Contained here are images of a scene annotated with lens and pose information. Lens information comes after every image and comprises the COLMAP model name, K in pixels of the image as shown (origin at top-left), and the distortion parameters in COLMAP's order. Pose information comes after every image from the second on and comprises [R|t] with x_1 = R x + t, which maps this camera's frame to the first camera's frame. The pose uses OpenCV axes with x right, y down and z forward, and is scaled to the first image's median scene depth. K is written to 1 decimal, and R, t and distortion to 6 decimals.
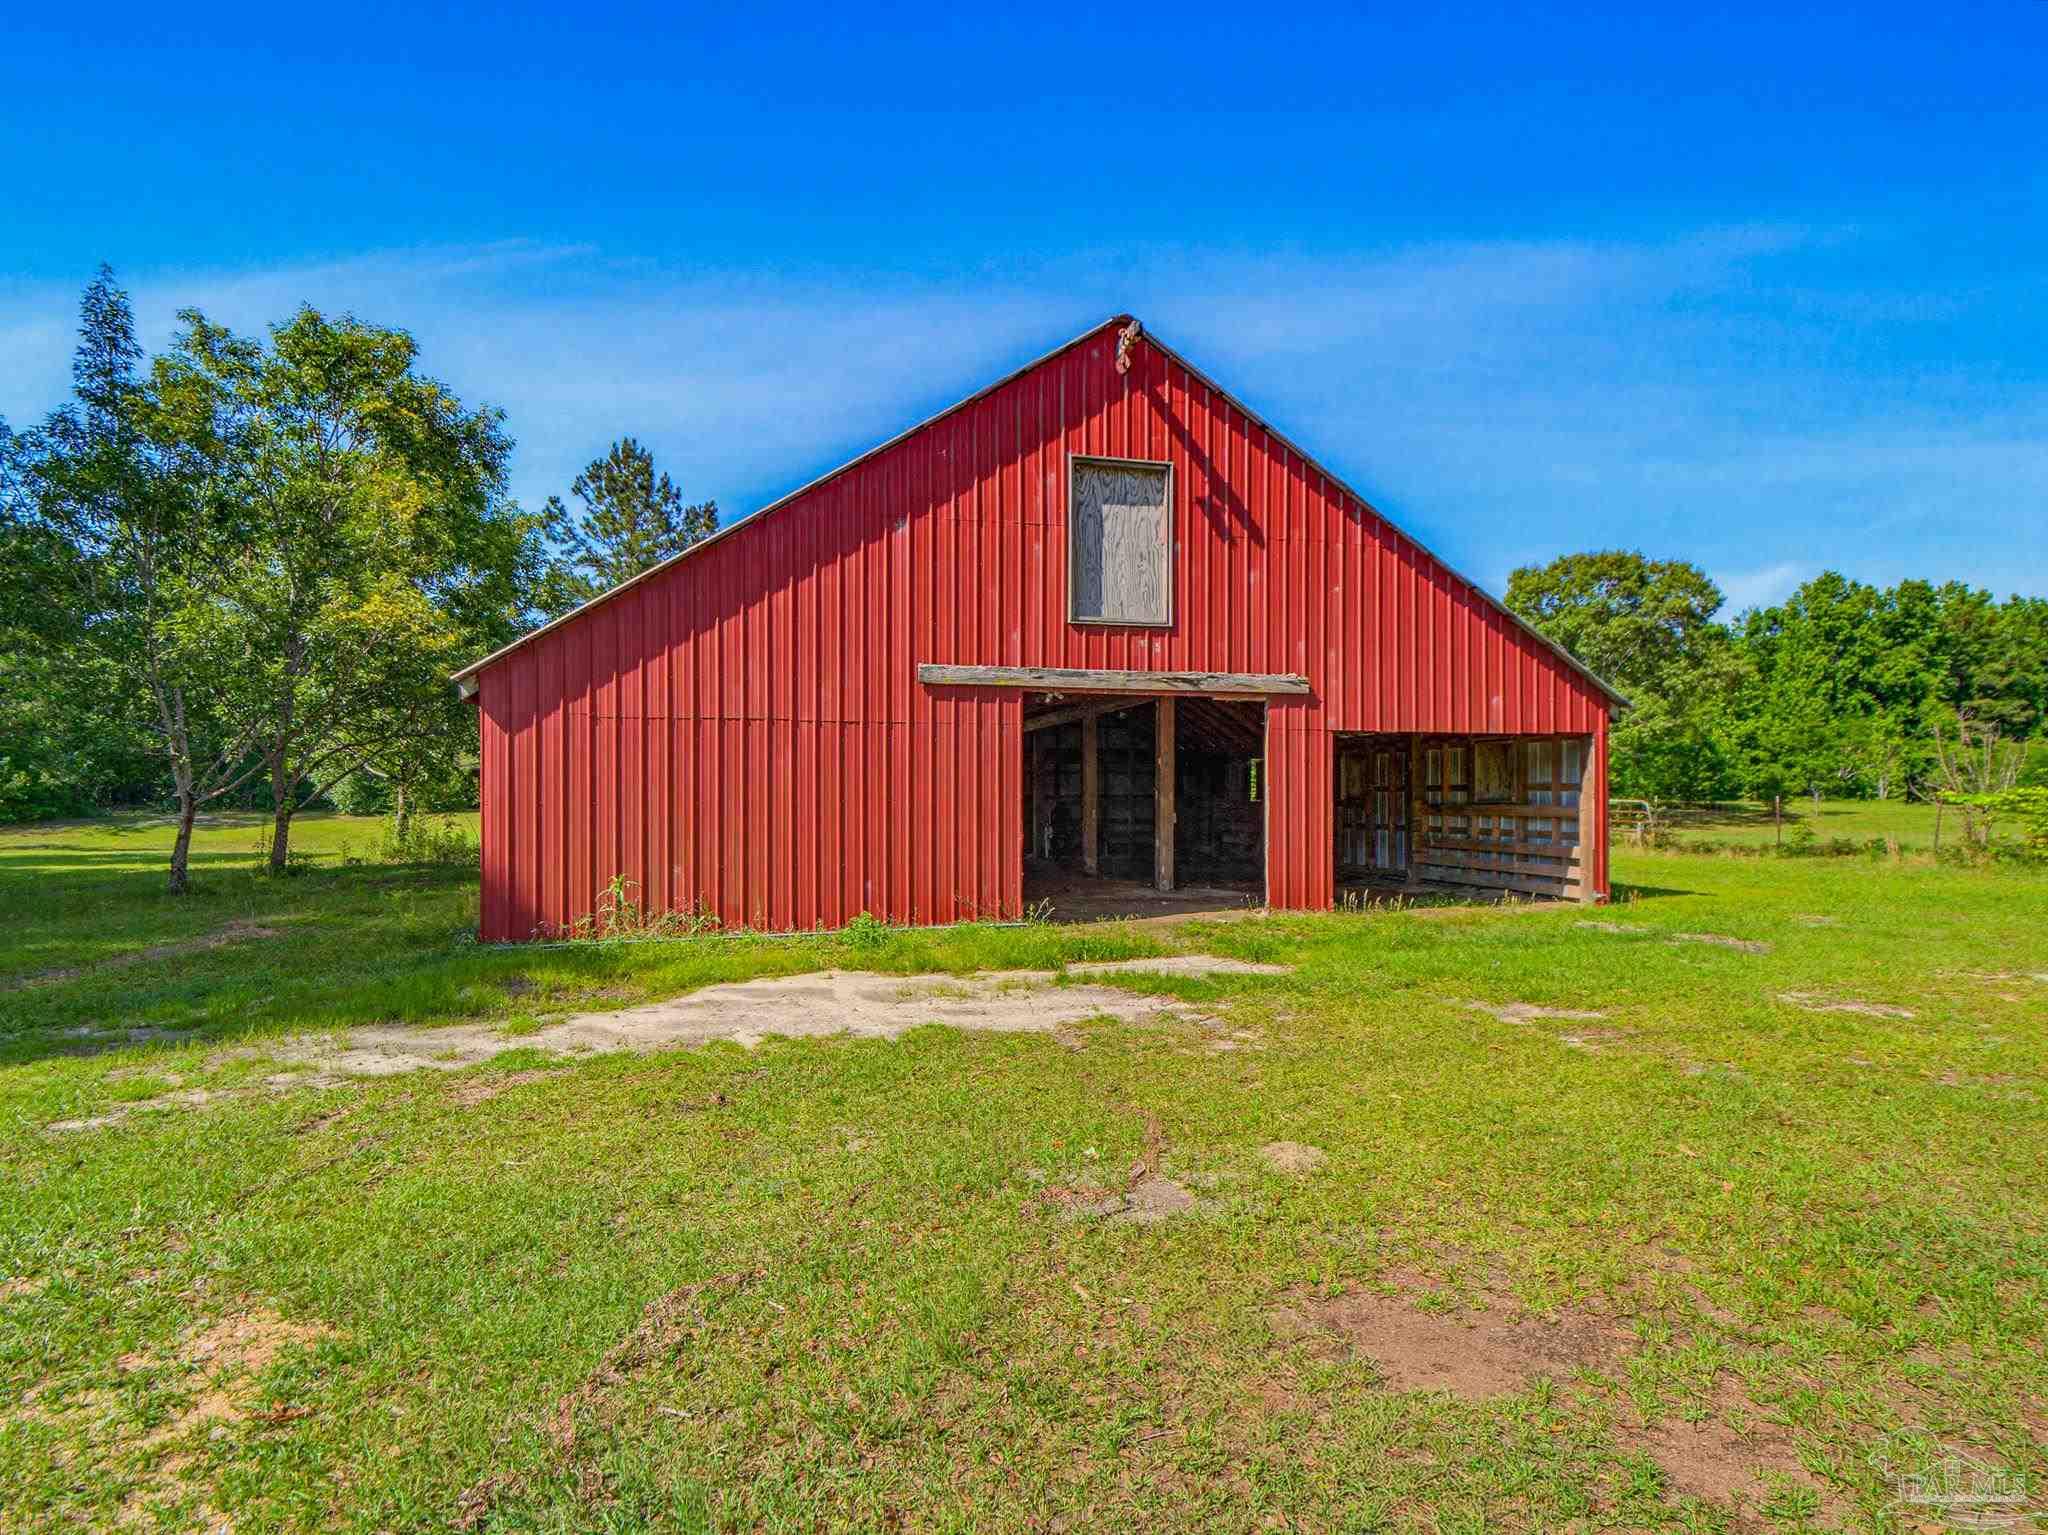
lens RADIAL K [[1027.2, 0, 1024.0], [0, 1027.2, 767.5], [0, 0, 1]] dist [0.003085, -0.000084]
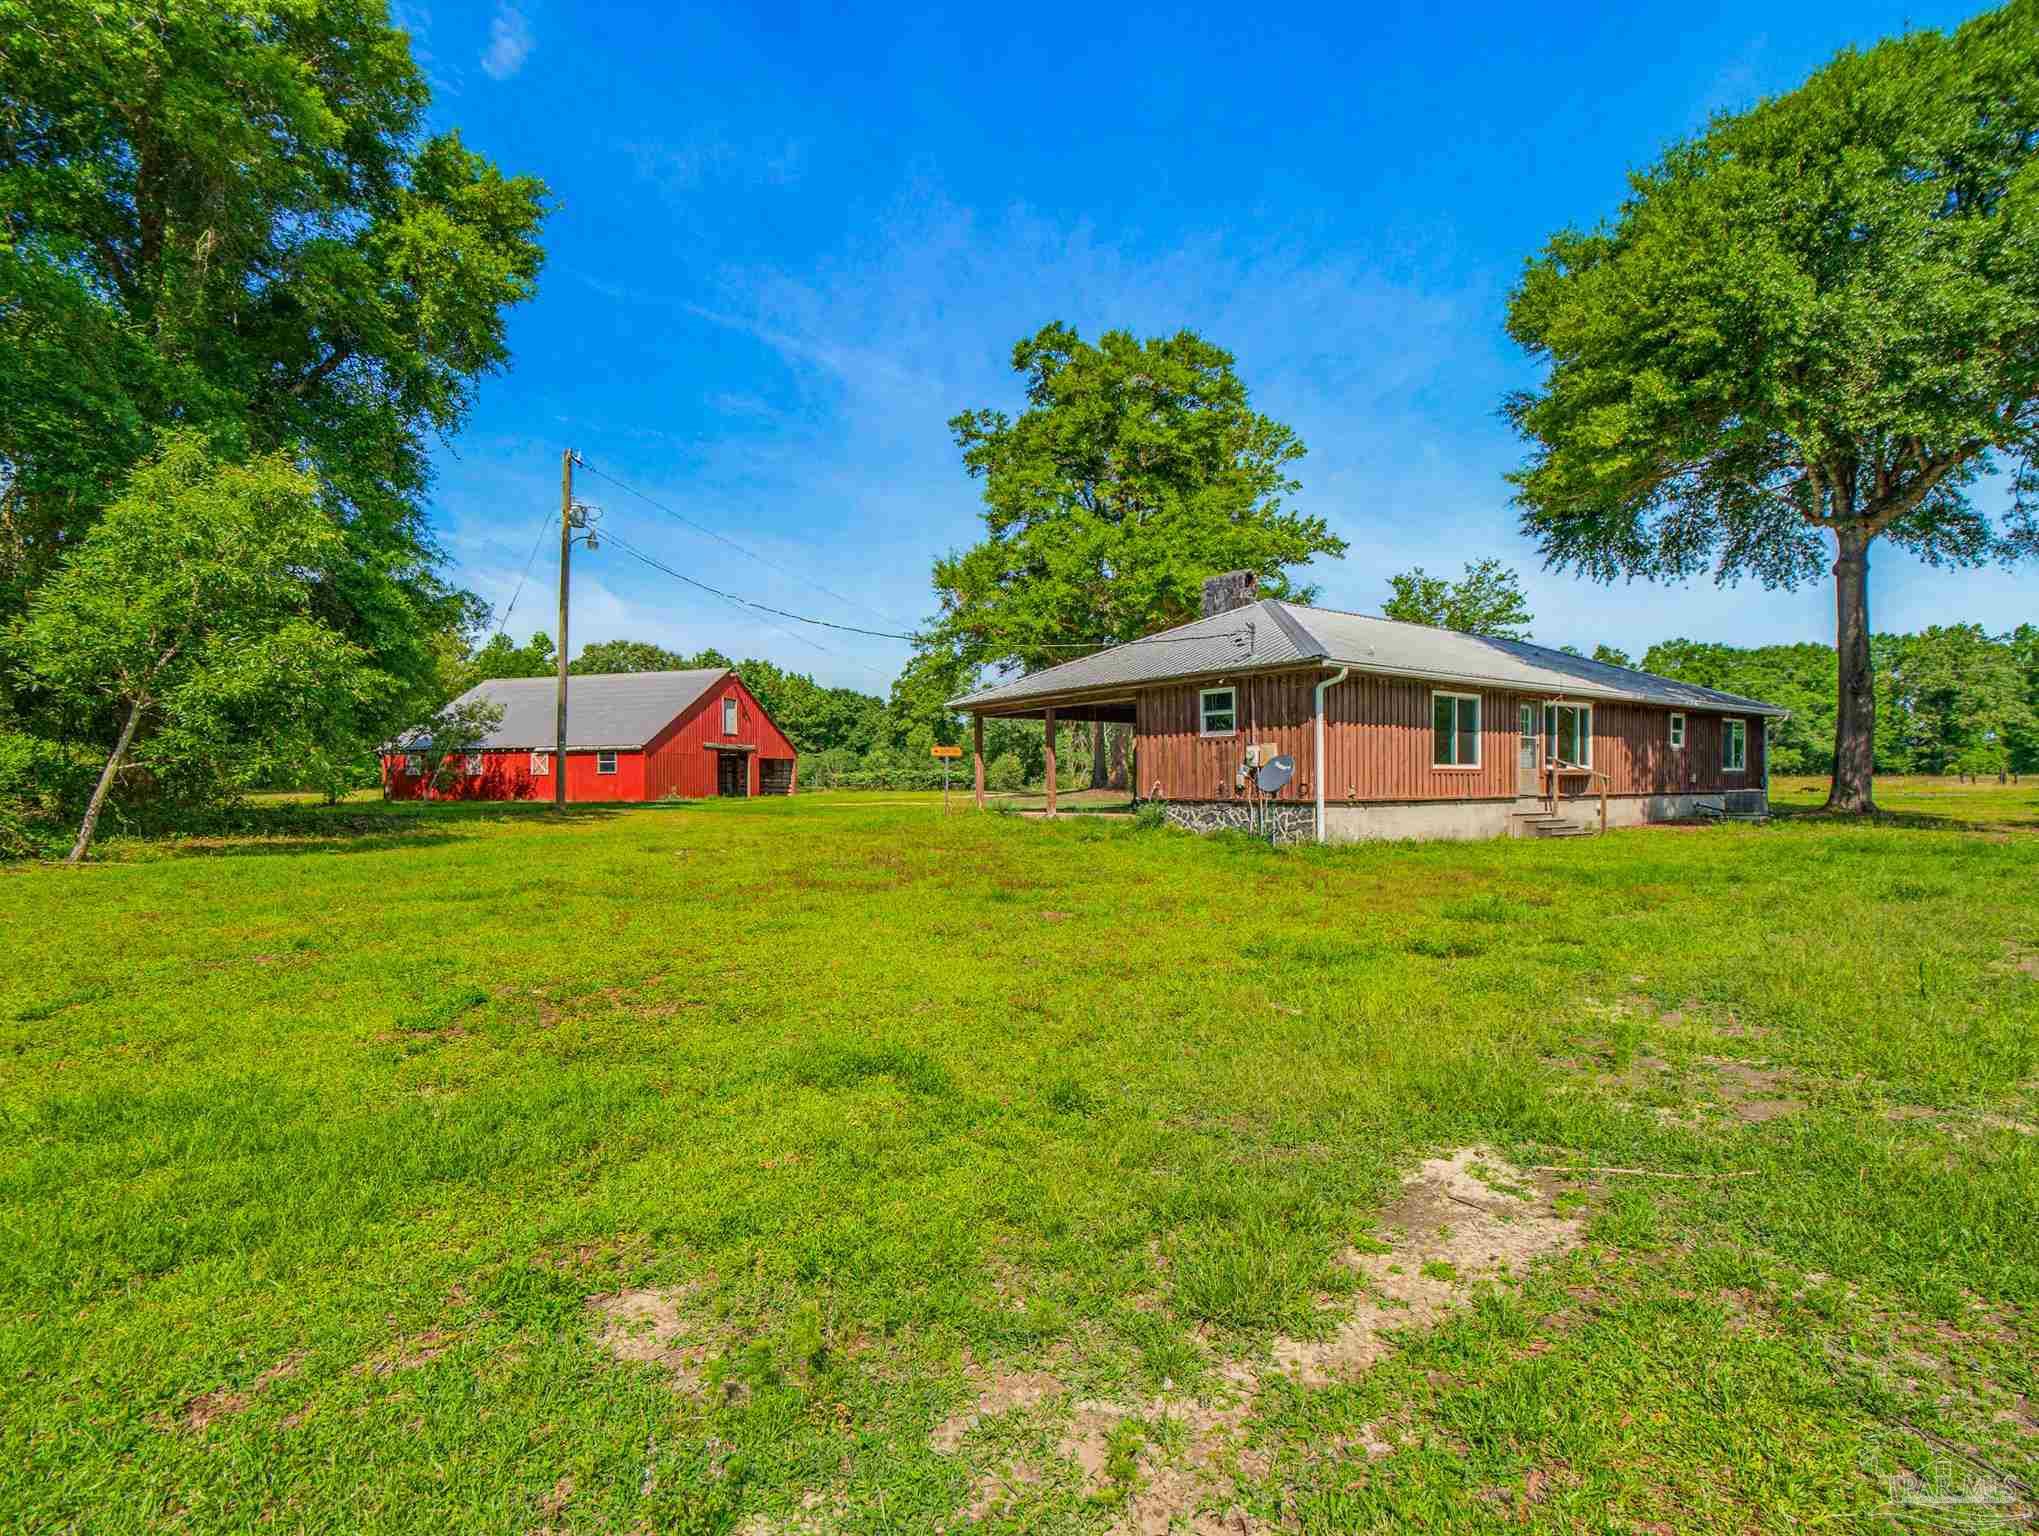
lens RADIAL K [[1003.6, 0, 1019.5], [0, 1003.6, 768.0], [0, 0, 1]] dist [-0.002624, -0.001236]
pose [[0.527242, 0.002739, 0.849711, -2.831909], [-0.000235, 0.999995, -0.003078, 0.023704], [-0.849715, 0.001424, 0.527240, -2.289287]]
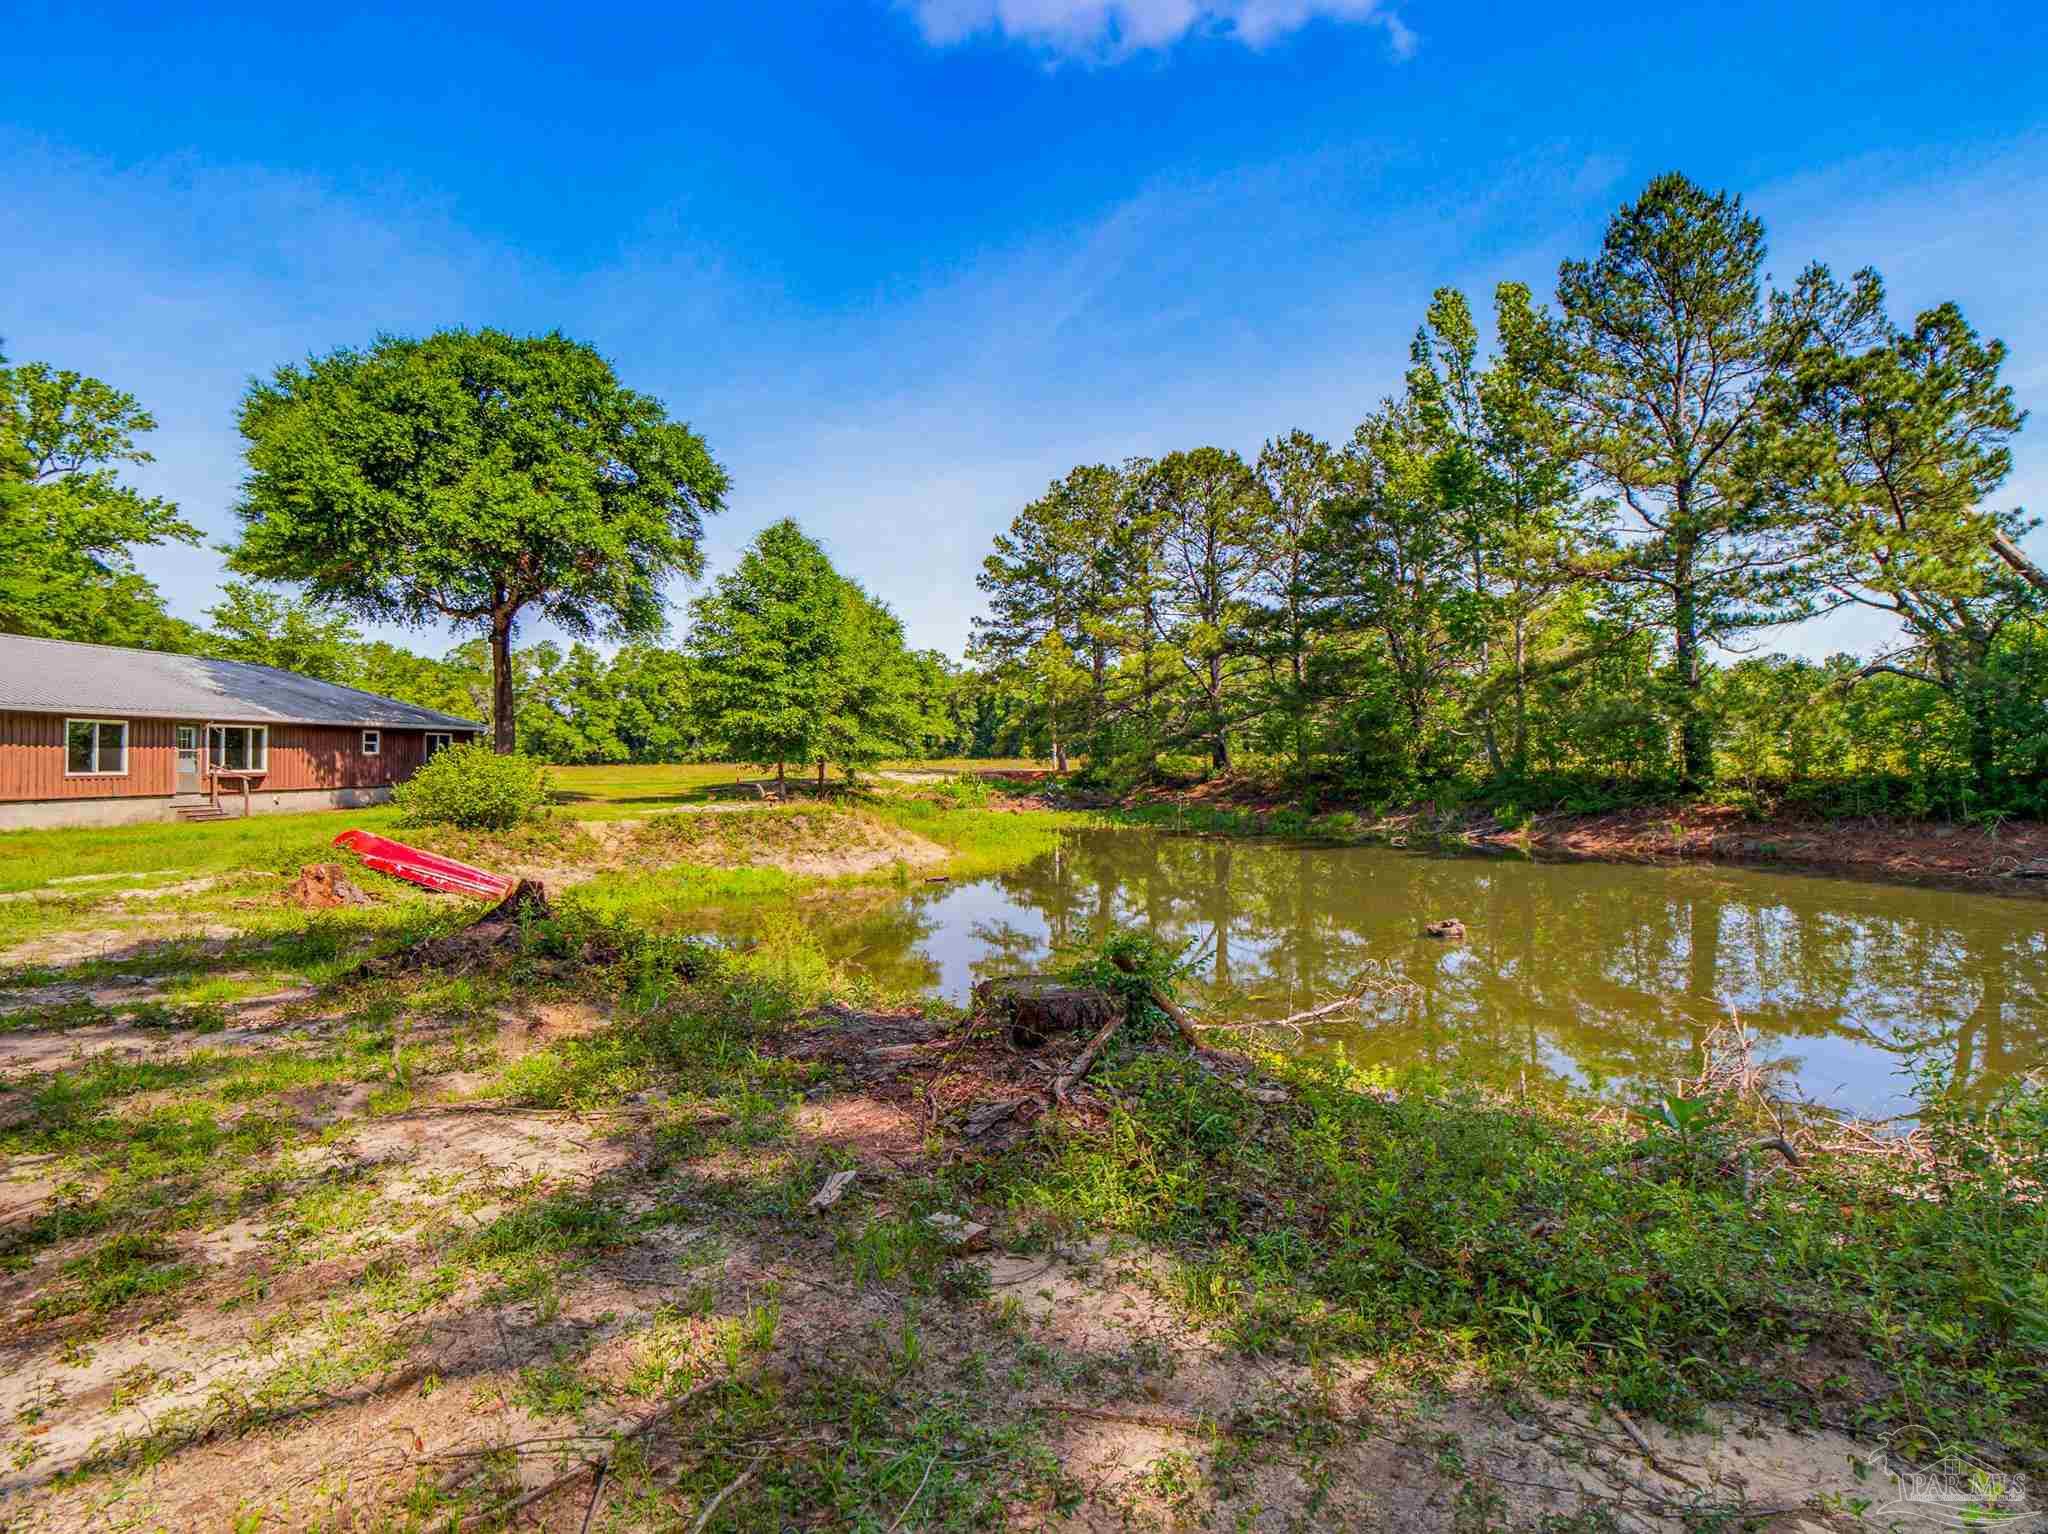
lens RADIAL K [[1008.1, 0, 1024.0], [0, 1008.1, 767.0], [0, 0, 1]] dist [-0.002624, -0.001236]
pose [[-0.349344, -0.011237, 0.936927, -5.858544], [-0.008773, 0.999923, 0.008721, -0.144800], [-0.936954, -0.005173, -0.349416, -4.823699]]
